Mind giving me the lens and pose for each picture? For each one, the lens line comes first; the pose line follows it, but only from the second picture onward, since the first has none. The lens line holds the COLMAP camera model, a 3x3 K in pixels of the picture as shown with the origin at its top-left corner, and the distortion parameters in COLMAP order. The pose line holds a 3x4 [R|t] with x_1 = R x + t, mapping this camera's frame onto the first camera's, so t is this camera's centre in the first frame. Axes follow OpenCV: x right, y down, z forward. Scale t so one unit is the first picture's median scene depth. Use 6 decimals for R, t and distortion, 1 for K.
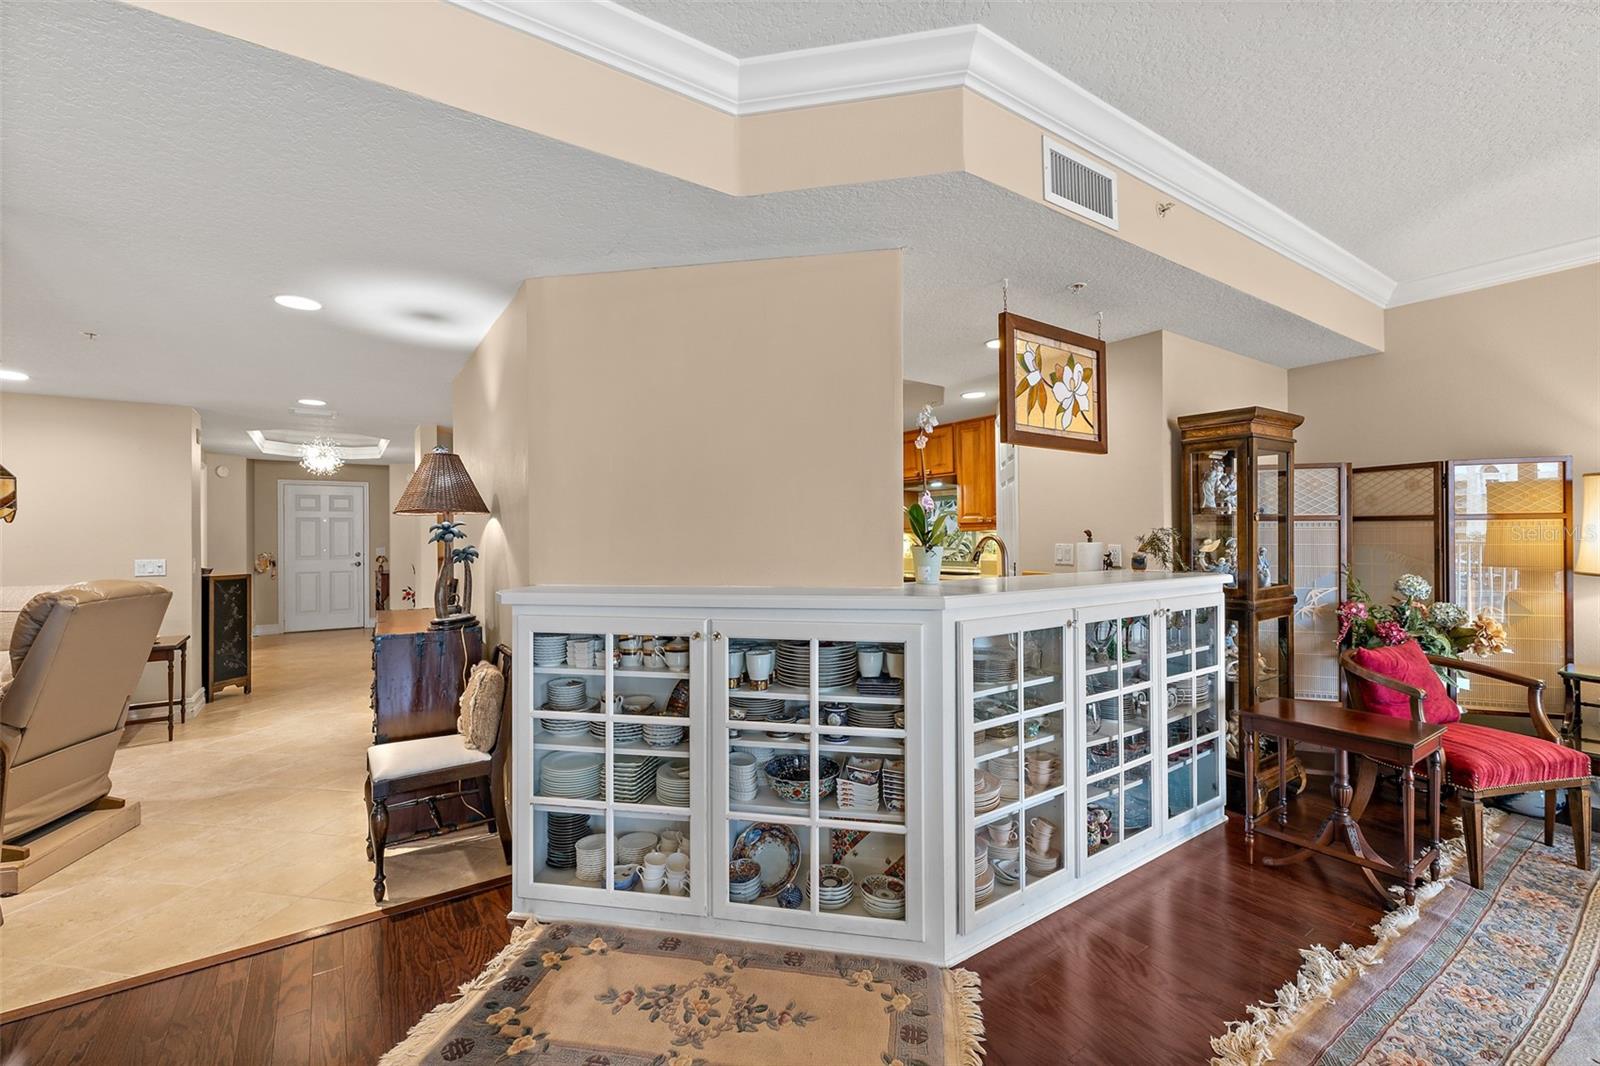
lens RADIAL K [[676.9, 0, 797.0], [0, 676.9, 534.2], [0, 0, 1]] dist [0.003721, -0.000456]
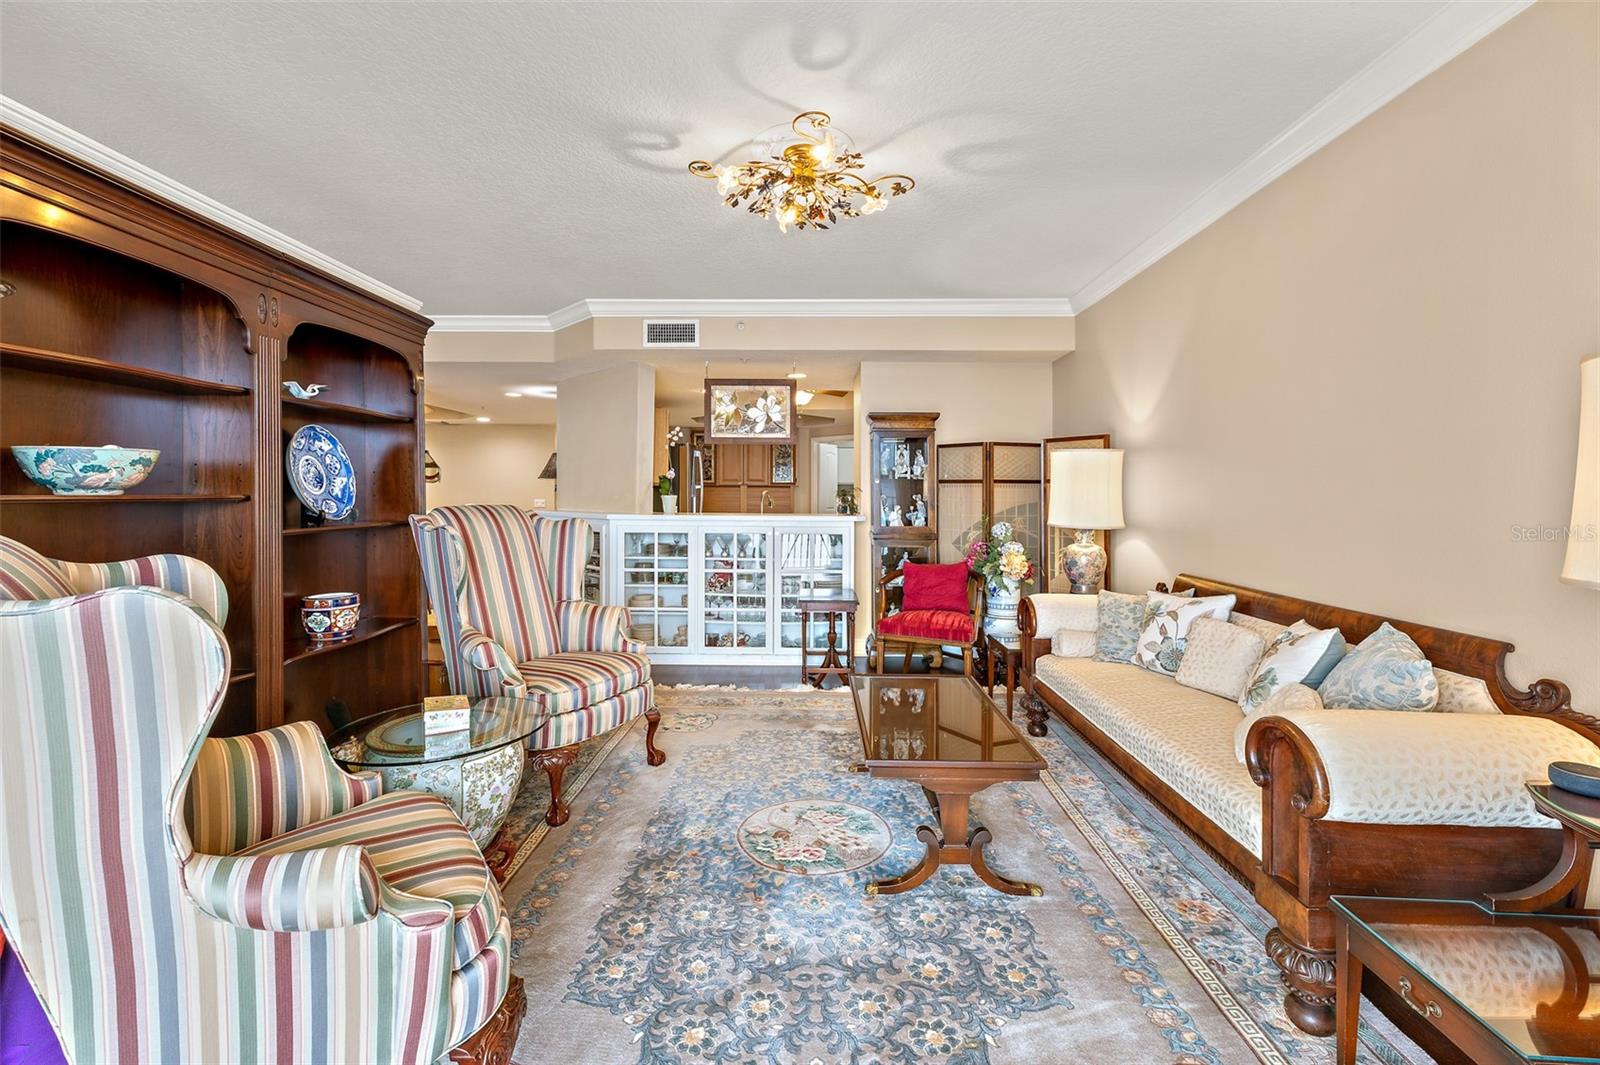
lens RADIAL K [[676.9, 0, 797.0], [0, 676.9, 533.7], [0, 0, 1]] dist [0.003721, -0.000456]
pose [[0.809686, 0.047884, -0.584906, 1.906075], [-0.018548, 0.998256, 0.056048, 0.018996], [0.586570, -0.034532, 0.809162, -0.543681]]
